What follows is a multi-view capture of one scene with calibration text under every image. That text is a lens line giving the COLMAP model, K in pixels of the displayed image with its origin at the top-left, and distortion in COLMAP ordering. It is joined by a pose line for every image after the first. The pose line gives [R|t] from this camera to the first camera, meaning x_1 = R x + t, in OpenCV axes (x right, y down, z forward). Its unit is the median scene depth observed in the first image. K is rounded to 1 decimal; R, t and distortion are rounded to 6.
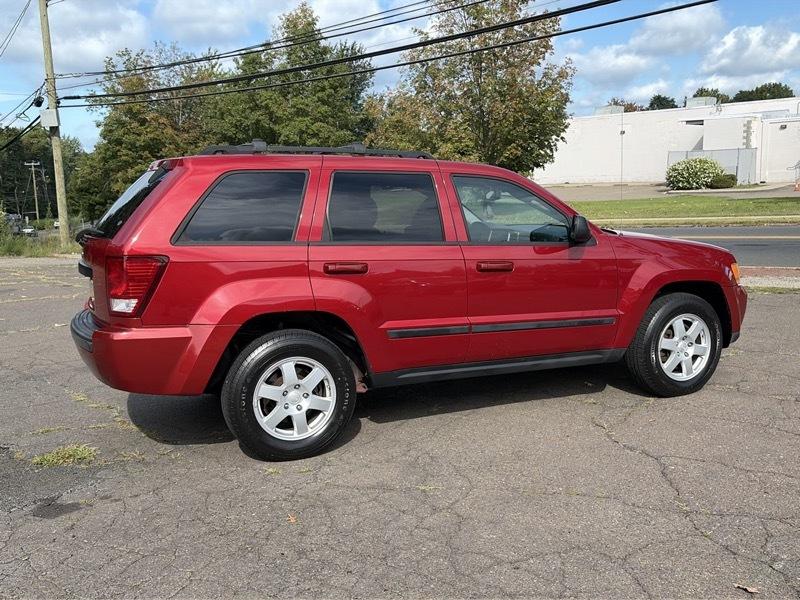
lens RADIAL K [[775.5, 0, 402.1], [0, 775.5, 300.1], [0, 0, 1]] dist [0.021770, 0.000000]
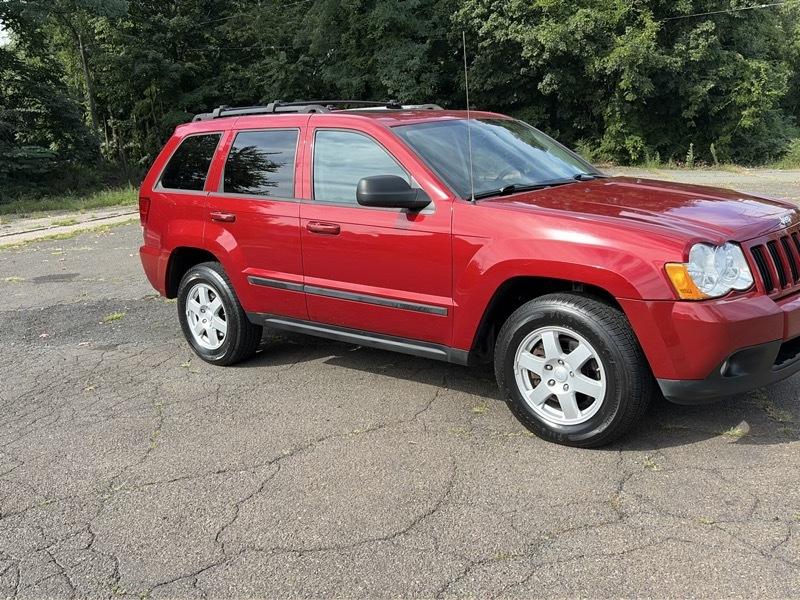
lens RADIAL K [[775.5, 0, 395.8], [0, 775.5, 293.9], [0, 0, 1]] dist [0.021770, 0.000000]
pose [[0.418661, 0.171907, -0.891724, 0.149693], [-0.070041, 0.985108, 0.157026, -0.017491], [0.905438, -0.003283, 0.424467, 0.099407]]
